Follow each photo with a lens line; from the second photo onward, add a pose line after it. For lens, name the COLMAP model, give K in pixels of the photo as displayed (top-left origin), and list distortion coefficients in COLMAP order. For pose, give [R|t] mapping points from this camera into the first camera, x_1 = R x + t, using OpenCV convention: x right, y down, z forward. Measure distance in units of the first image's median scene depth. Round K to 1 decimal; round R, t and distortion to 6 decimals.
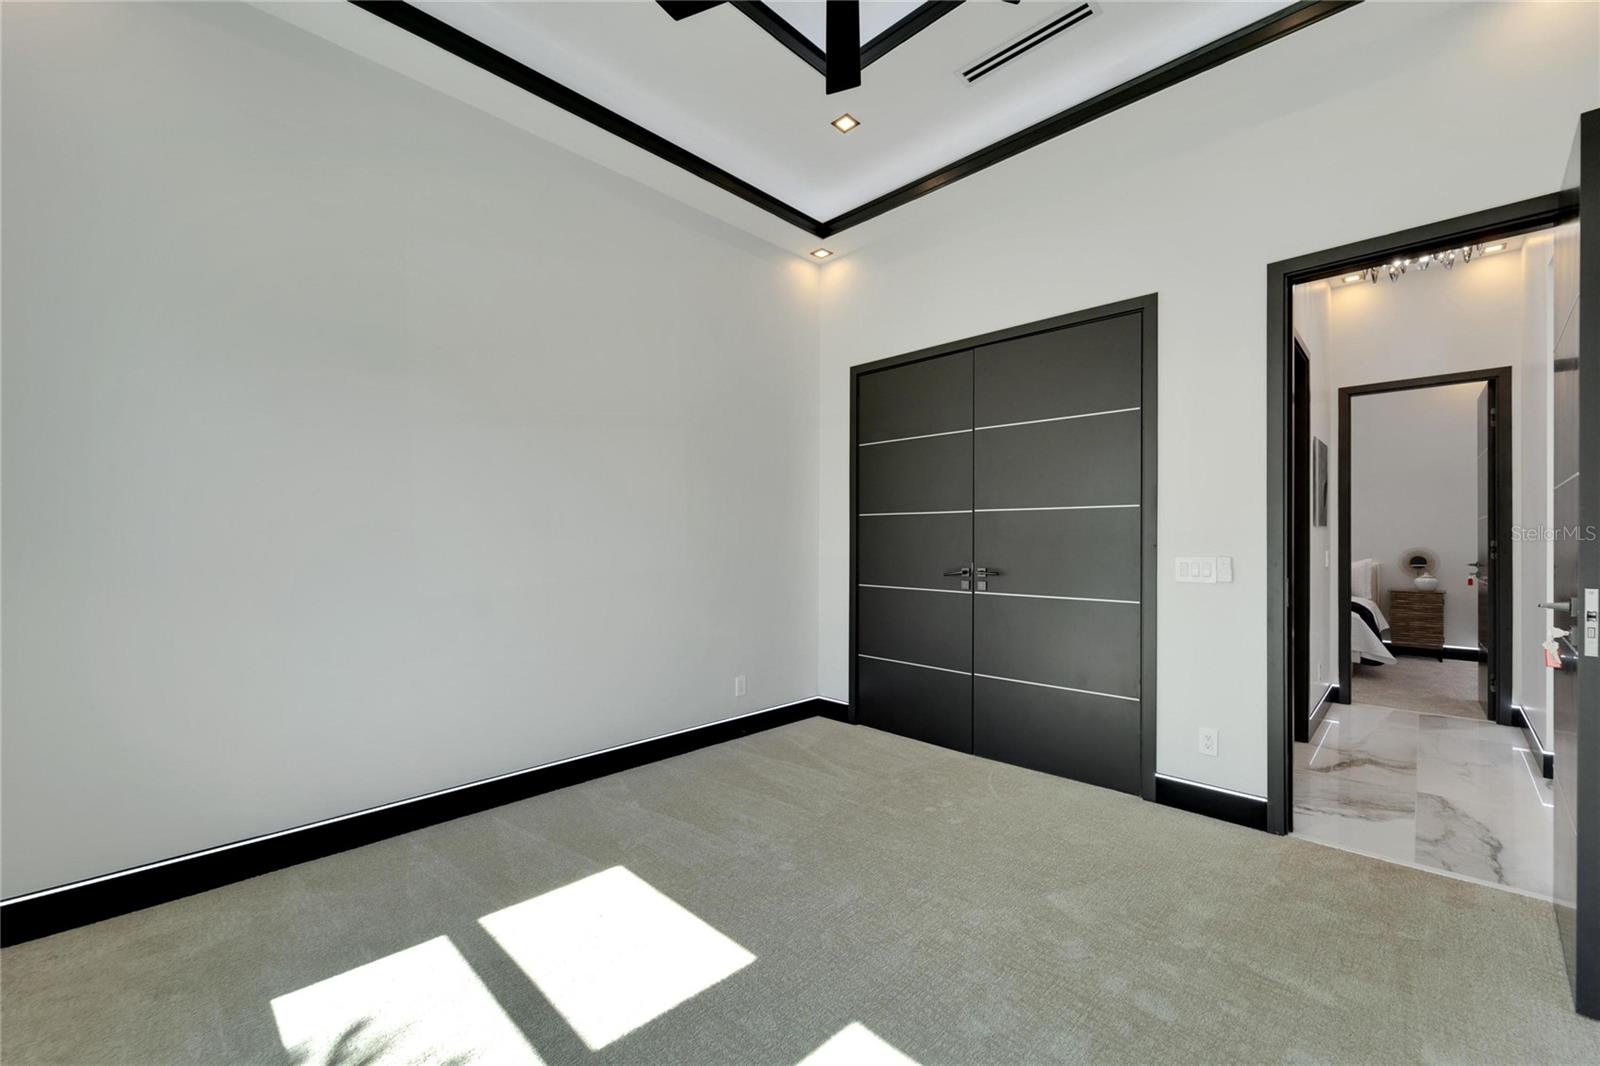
lens RADIAL K [[663.5, 0, 801.6], [0, 663.5, 541.0], [0, 0, 1]] dist [0.017330, -0.000180]
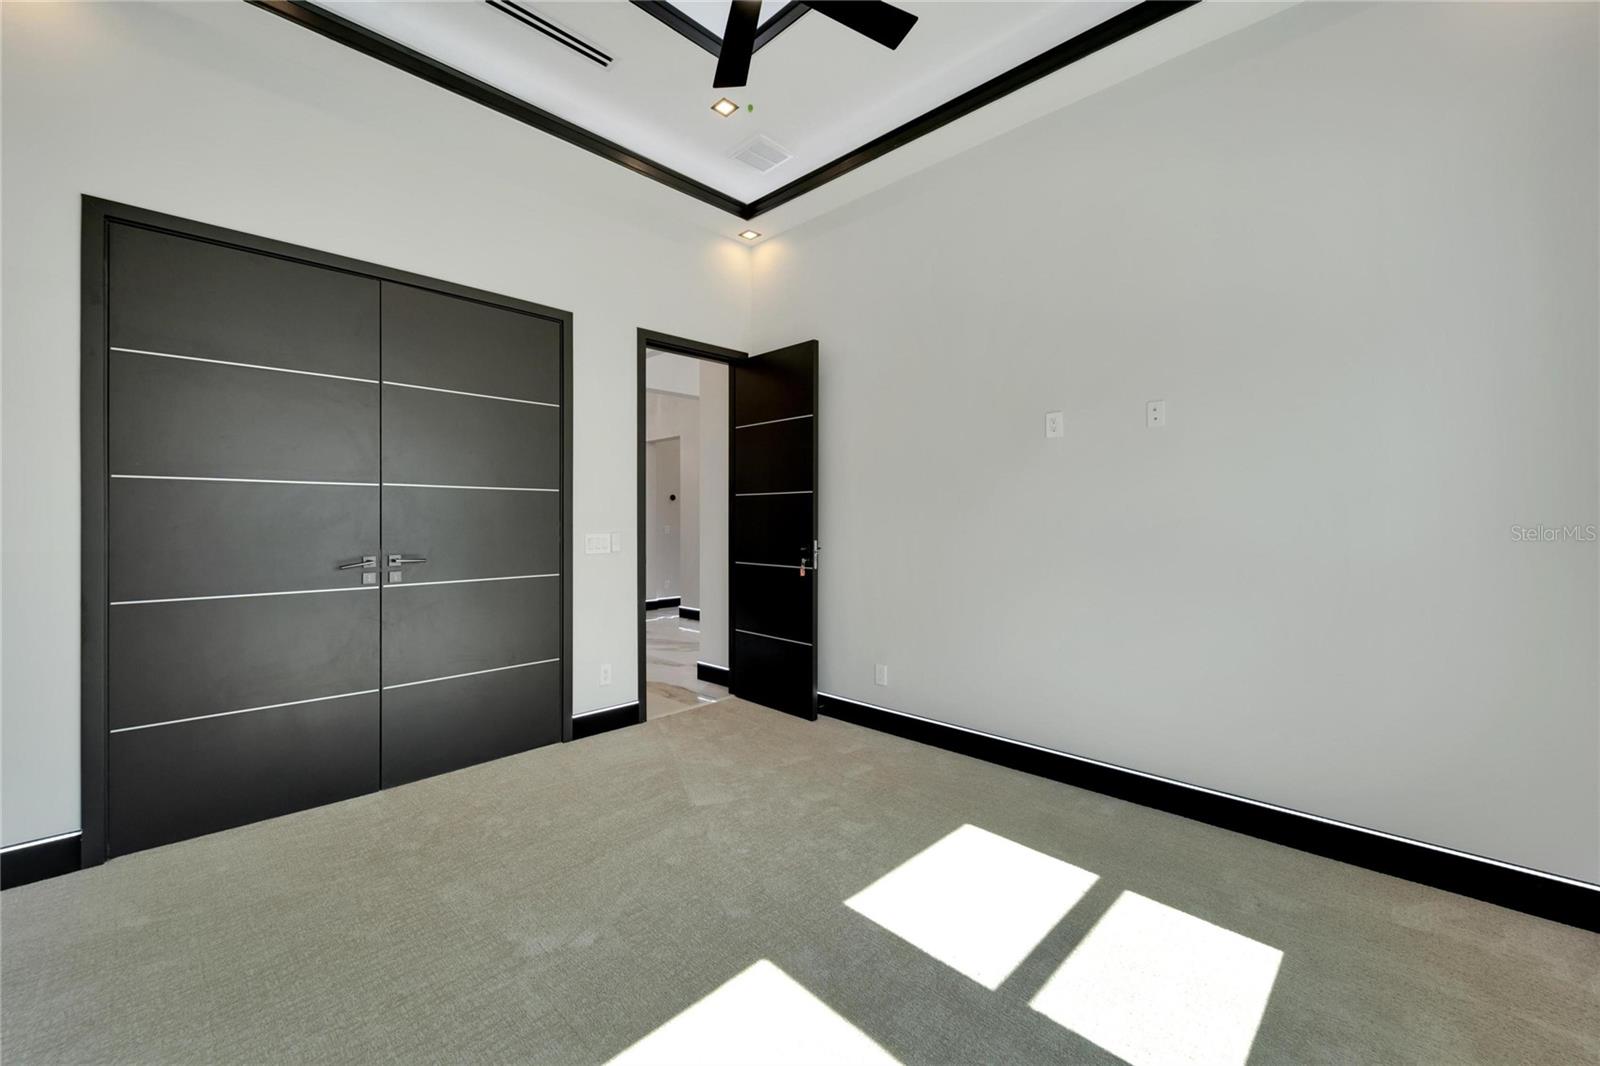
lens RADIAL K [[650.7, 0, 788.0], [0, 650.7, 526.8], [0, 0, 1]] dist [0.000219, -0.000334]
pose [[-0.000014, -0.011083, 0.999939, -0.634645], [0.005462, 0.999924, 0.011083, -0.000472], [-0.999985, 0.005462, 0.000046, 0.622508]]
